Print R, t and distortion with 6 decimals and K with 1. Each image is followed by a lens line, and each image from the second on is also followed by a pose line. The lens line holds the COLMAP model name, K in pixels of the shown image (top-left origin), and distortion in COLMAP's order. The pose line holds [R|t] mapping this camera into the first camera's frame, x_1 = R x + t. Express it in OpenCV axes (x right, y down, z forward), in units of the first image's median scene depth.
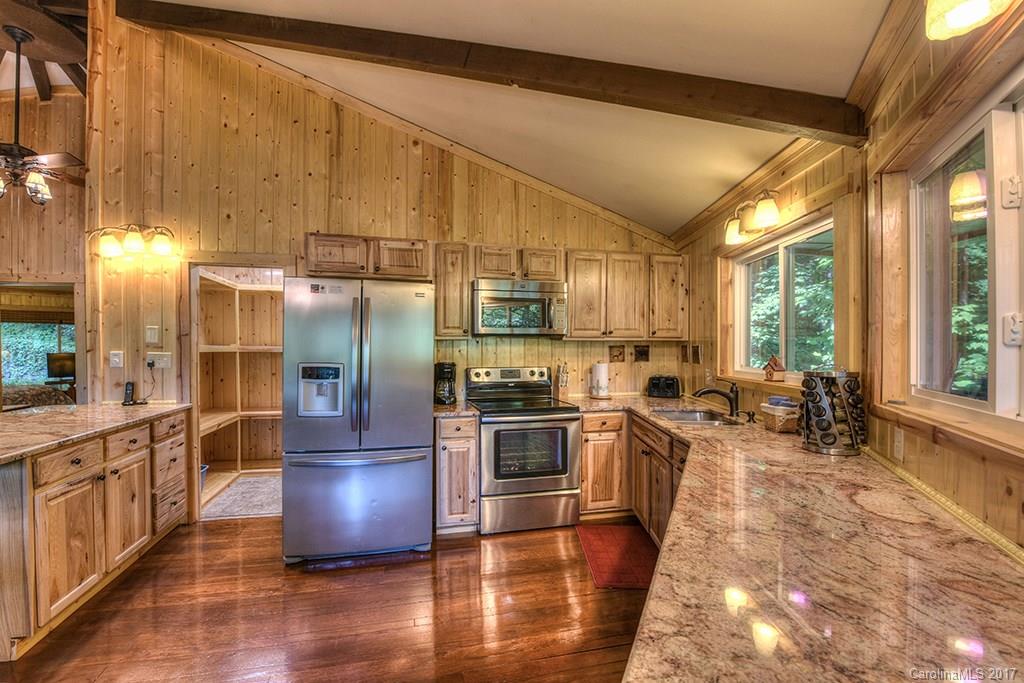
lens RADIAL K [[412.7, 0, 489.1], [0, 412.7, 350.7], [0, 0, 1]] dist [-0.021196, -0.000980]
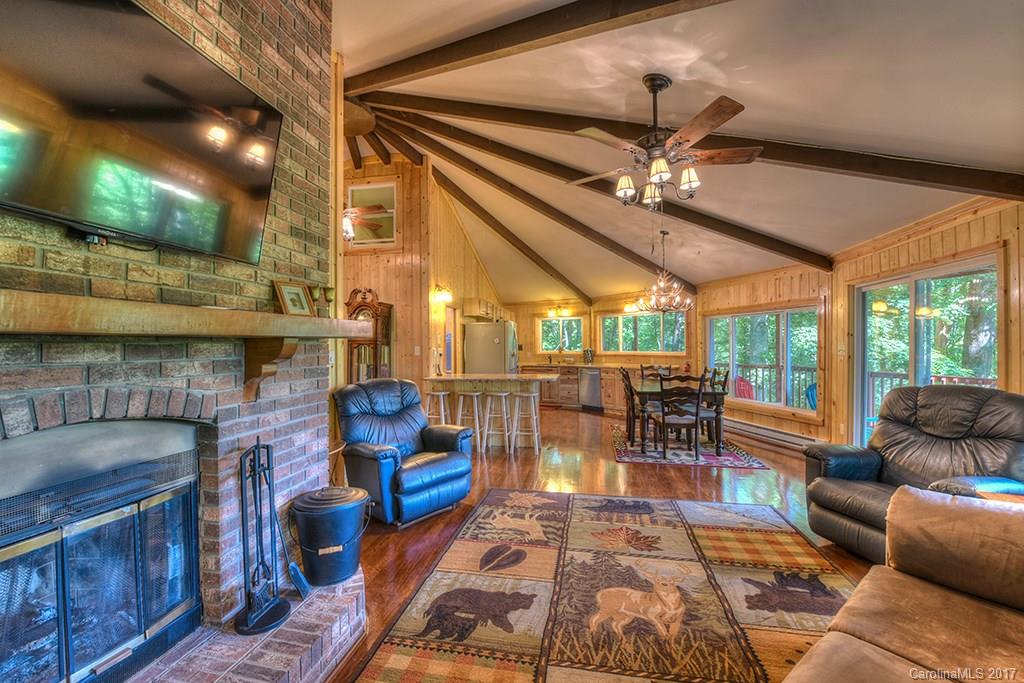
lens RADIAL K [[411.1, 0, 507.6], [0, 411.1, 344.3], [0, 0, 1]] dist [-0.014234, -0.003543]
pose [[0.407721, -0.003929, 0.913098, -2.516359], [0.017940, 0.999832, -0.003708, -0.003936], [-0.912930, 0.017893, 0.407723, -0.122596]]
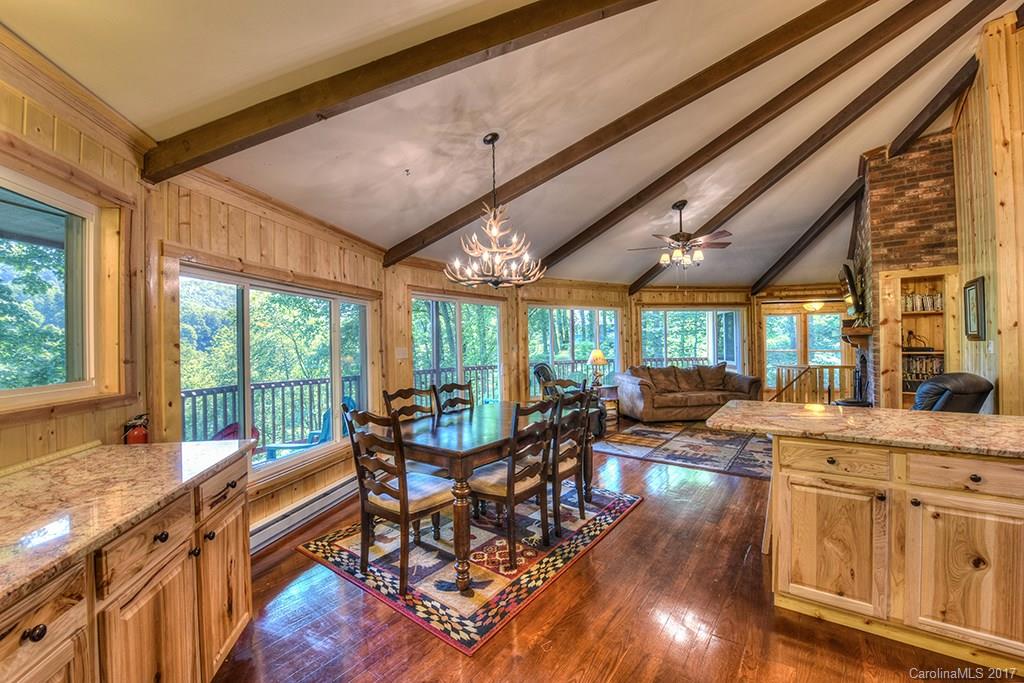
lens RADIAL K [[409.3, 0, 510.2], [0, 409.3, 344.8], [0, 0, 1]] dist [-0.017436, -0.002269]
pose [[-0.758664, 0.008675, -0.651424, 0.095038], [0.005727, 0.999962, 0.006647, -0.002610], [0.651457, 0.001312, -0.758685, 0.768227]]
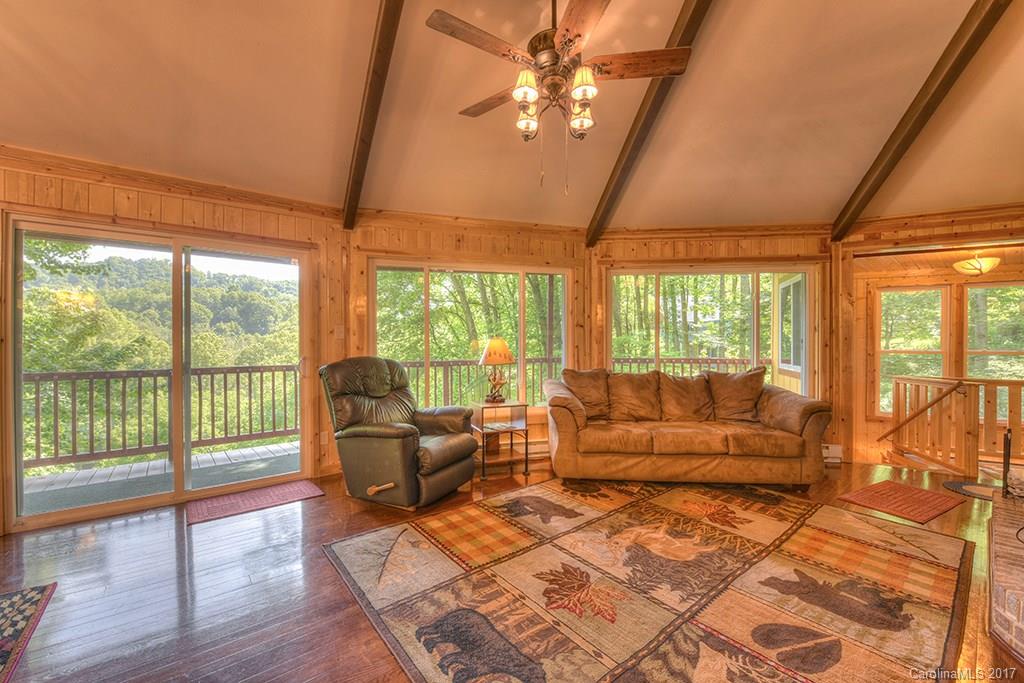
lens RADIAL K [[409.3, 0, 510.2], [0, 409.3, 344.8], [0, 0, 1]] dist [-0.017436, -0.002269]
pose [[-0.890500, -0.003000, -0.454974, -1.189203], [-0.010328, 0.999854, 0.013623, 0.046162], [0.454866, 0.016830, -0.890401, 0.521682]]
